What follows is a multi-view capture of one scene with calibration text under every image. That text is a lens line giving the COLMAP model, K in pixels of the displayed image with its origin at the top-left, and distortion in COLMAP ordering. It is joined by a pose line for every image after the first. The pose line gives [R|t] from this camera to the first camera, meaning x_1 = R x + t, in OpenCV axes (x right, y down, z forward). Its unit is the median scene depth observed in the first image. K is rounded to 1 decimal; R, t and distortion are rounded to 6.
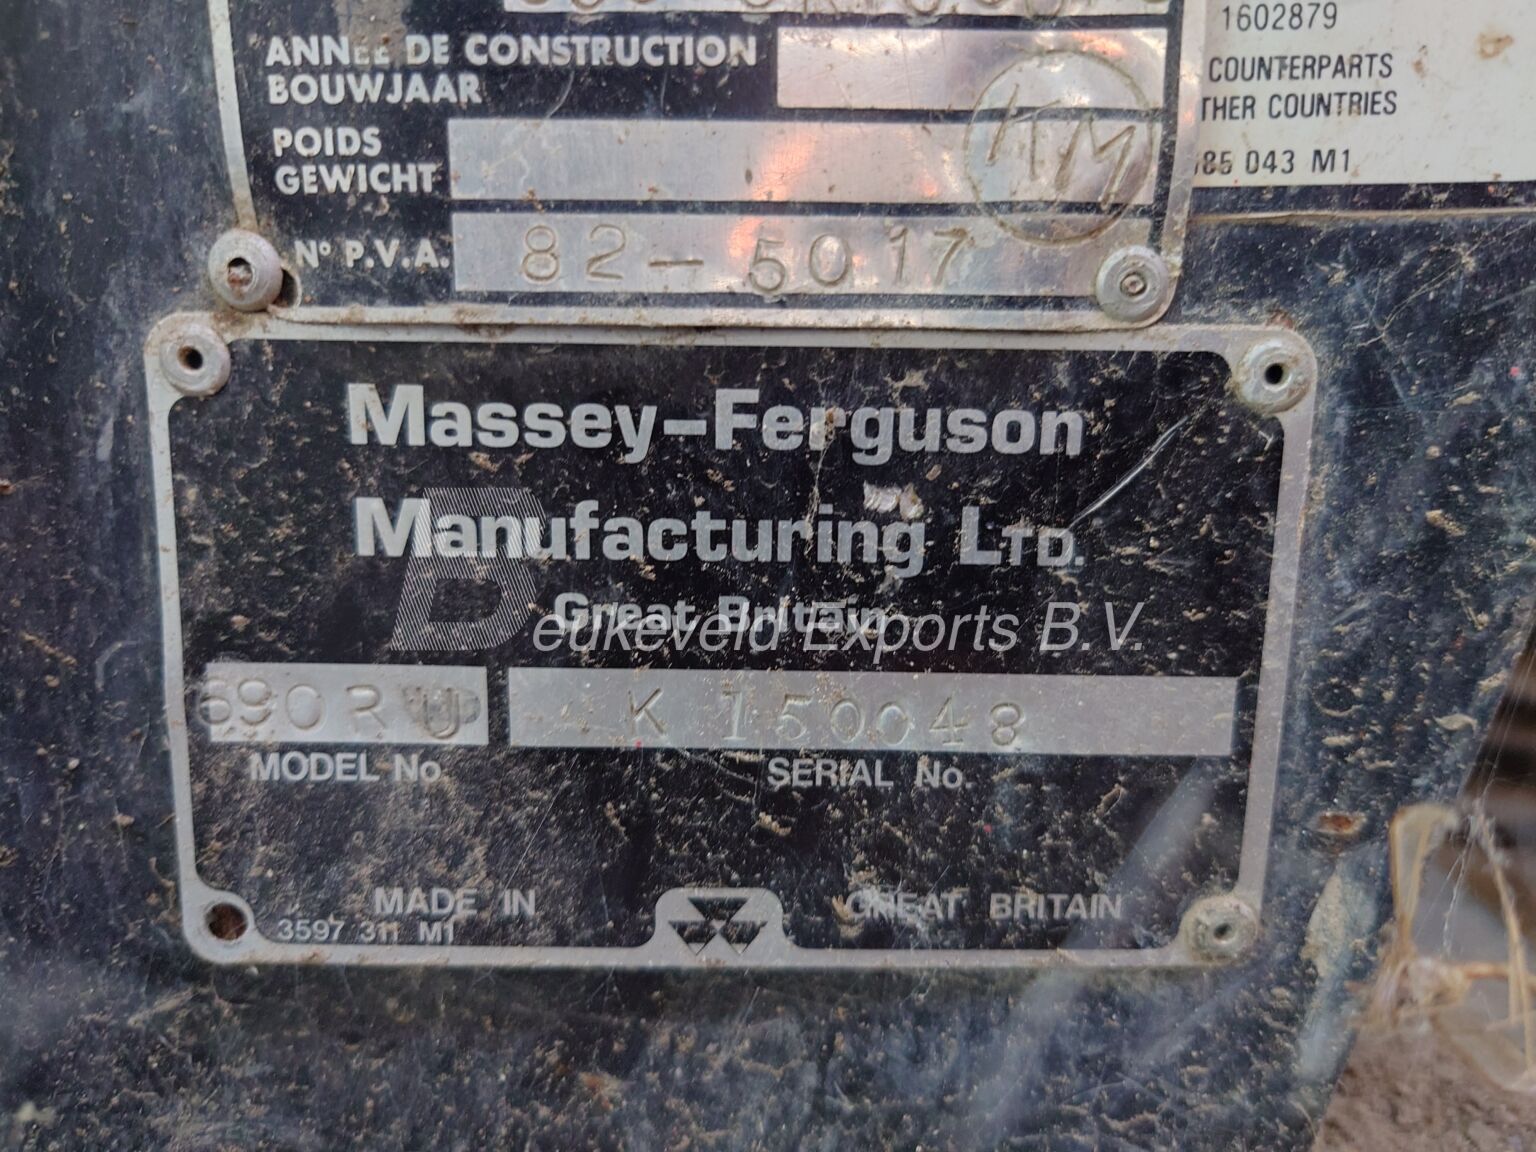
lens RADIAL K [[1108.0, 0, 768.6], [0, 1108.0, 568.8], [0, 0, 1]] dist [0.008003, 0.023522]
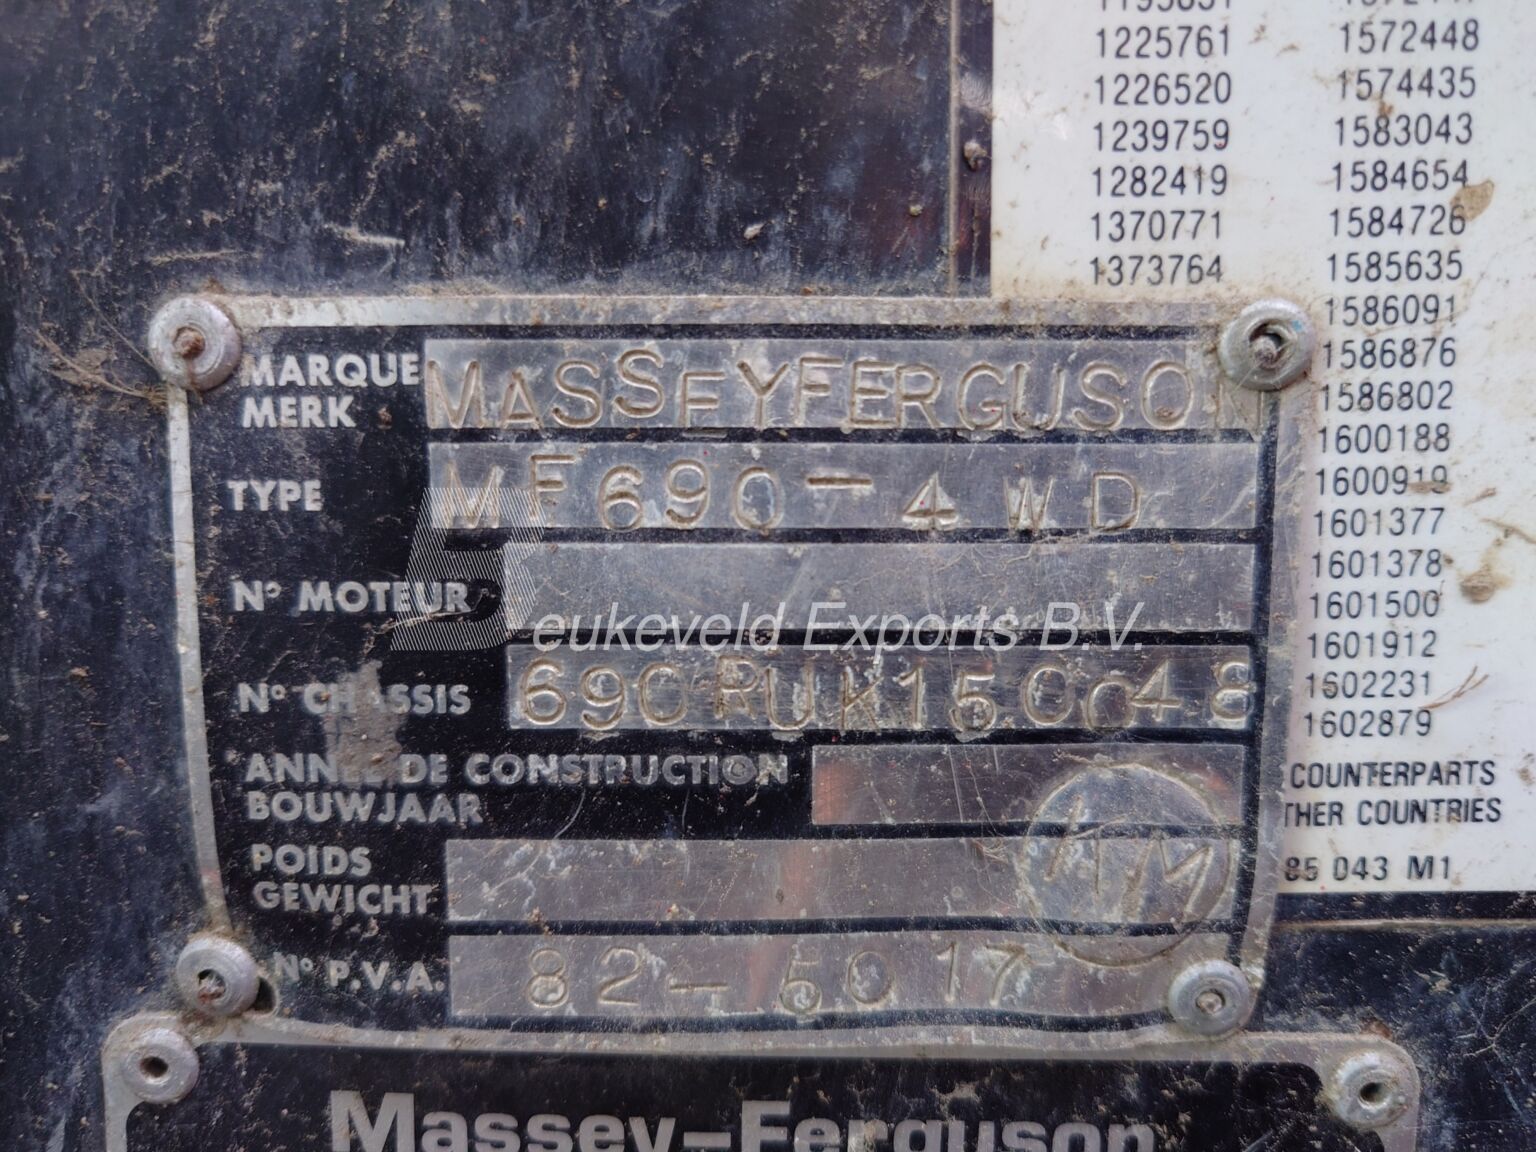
lens RADIAL K [[1108.0, 0, 773.0], [0, 1108.0, 572.1], [0, 0, 1]] dist [0.008003, 0.023522]
pose [[0.999993, -0.001401, -0.003376, -0.019472], [0.001285, 0.999415, -0.034179, -0.571090], [0.003422, 0.034174, 0.999410, 0.093356]]
